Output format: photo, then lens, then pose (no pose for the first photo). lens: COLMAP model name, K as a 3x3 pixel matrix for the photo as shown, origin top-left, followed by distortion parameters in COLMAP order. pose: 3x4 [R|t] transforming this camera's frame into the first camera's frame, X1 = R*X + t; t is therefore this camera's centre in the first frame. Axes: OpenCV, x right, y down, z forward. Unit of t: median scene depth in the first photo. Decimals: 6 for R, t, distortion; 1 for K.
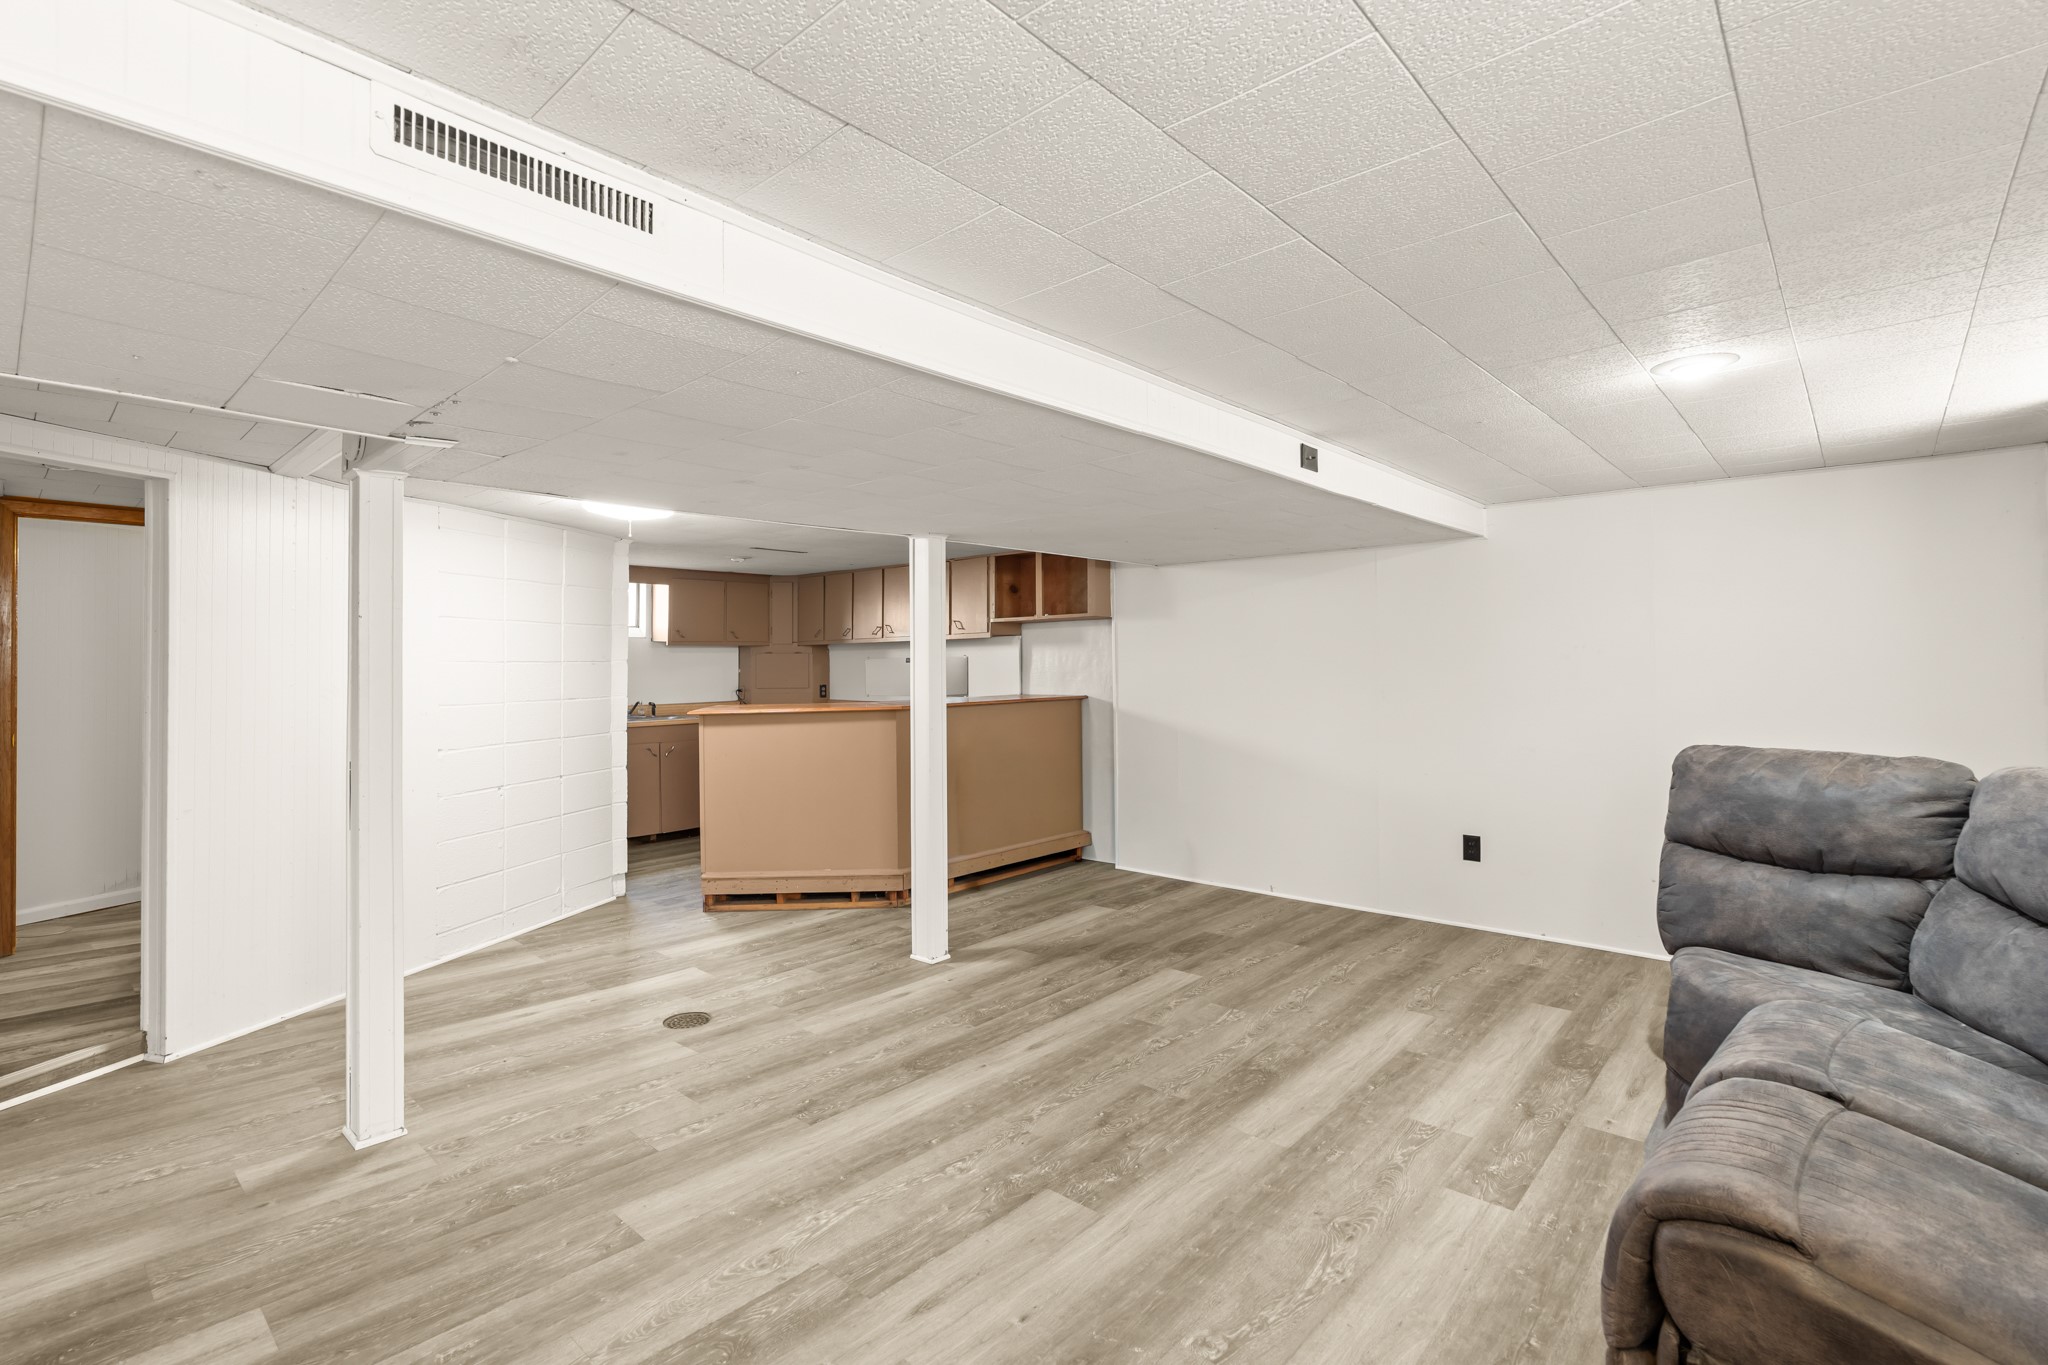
lens RADIAL K [[933.8, 0, 1017.1], [0, 933.8, 668.1], [0, 0, 1]] dist [-0.000103, -0.000529]
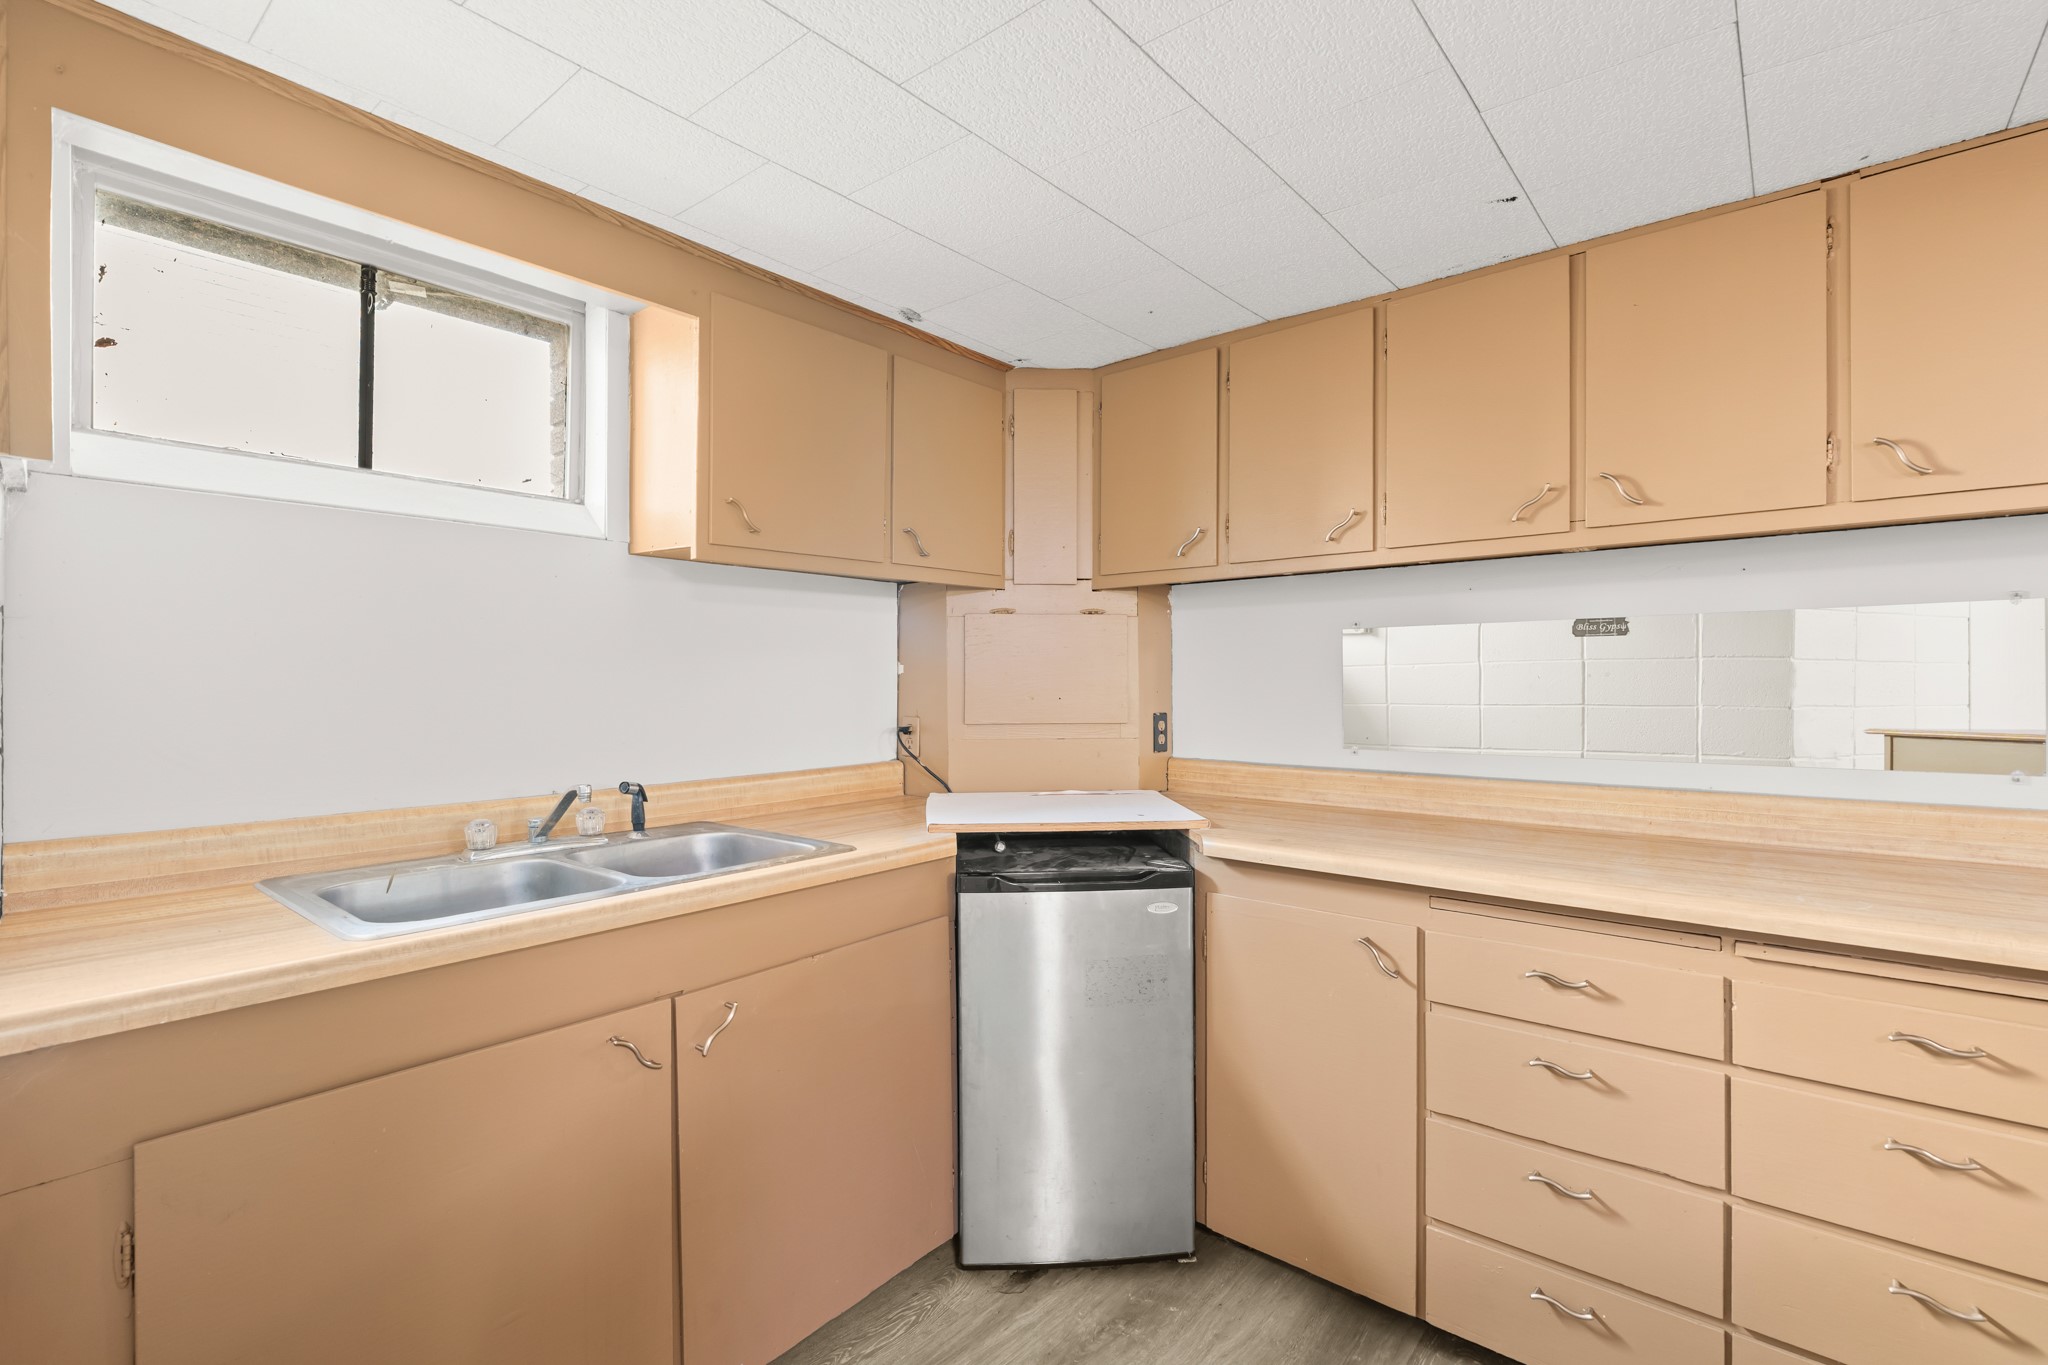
lens RADIAL K [[933.8, 0, 1031.3], [0, 933.8, 691.2], [0, 0, 1]] dist [-0.000103, -0.000529]
pose [[0.999022, 0.005786, 0.043830, -0.271264], [-0.005725, 0.999982, -0.001524, 0.011142], [-0.043838, 0.001272, 0.999038, 0.684367]]
